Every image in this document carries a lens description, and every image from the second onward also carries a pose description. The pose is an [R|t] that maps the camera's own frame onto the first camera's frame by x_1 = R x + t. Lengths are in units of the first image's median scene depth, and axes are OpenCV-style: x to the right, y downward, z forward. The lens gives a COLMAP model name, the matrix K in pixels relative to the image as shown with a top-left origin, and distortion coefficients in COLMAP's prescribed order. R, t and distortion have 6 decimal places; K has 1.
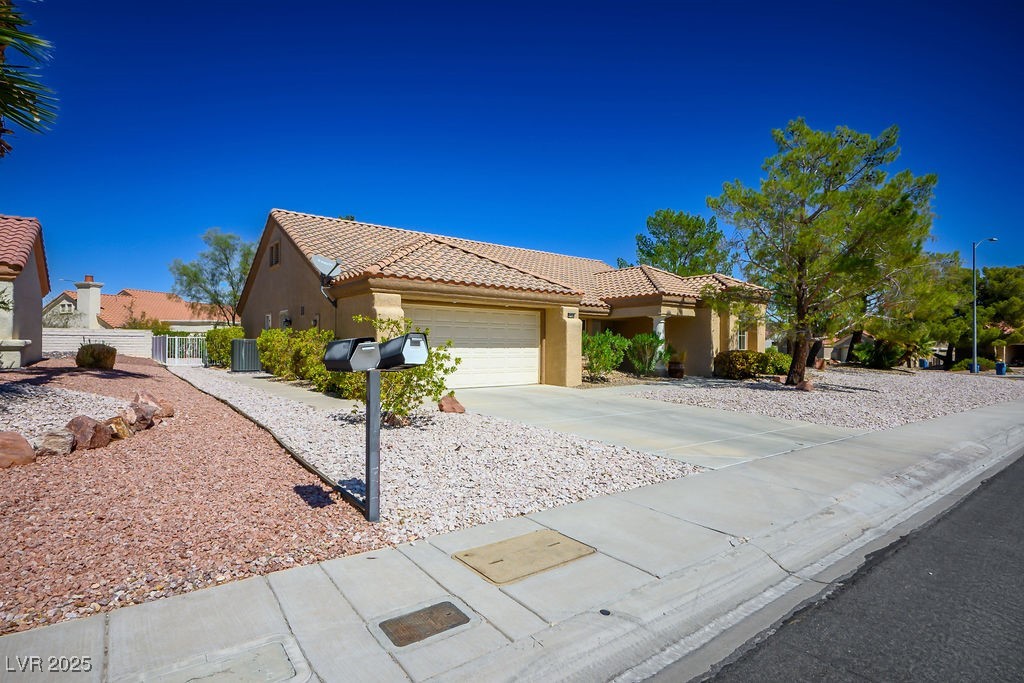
lens RADIAL K [[507.5, 0, 507.3], [0, 507.5, 341.7], [0, 0, 1]] dist [-0.002082, -0.000502]
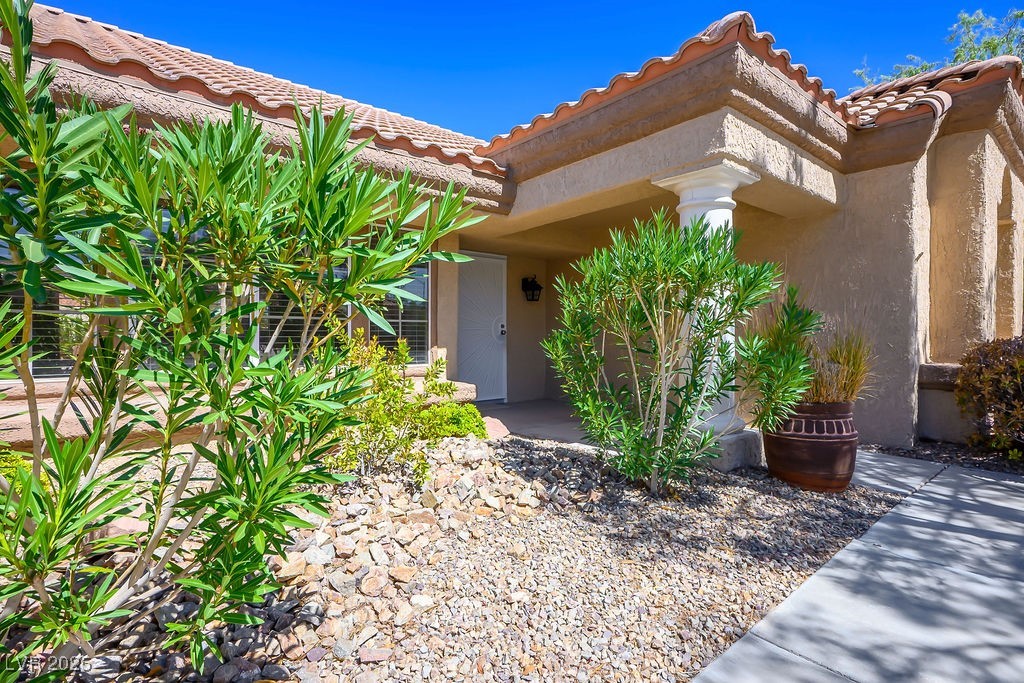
lens RADIAL K [[507.5, 0, 507.3], [0, 507.5, 341.7], [0, 0, 1]] dist [-0.002082, -0.000502]
pose [[0.999329, -0.009985, 0.035234, 0.200239], [0.009555, 0.999878, 0.012354, 0.014551], [-0.035353, -0.012009, 0.999303, 0.764164]]
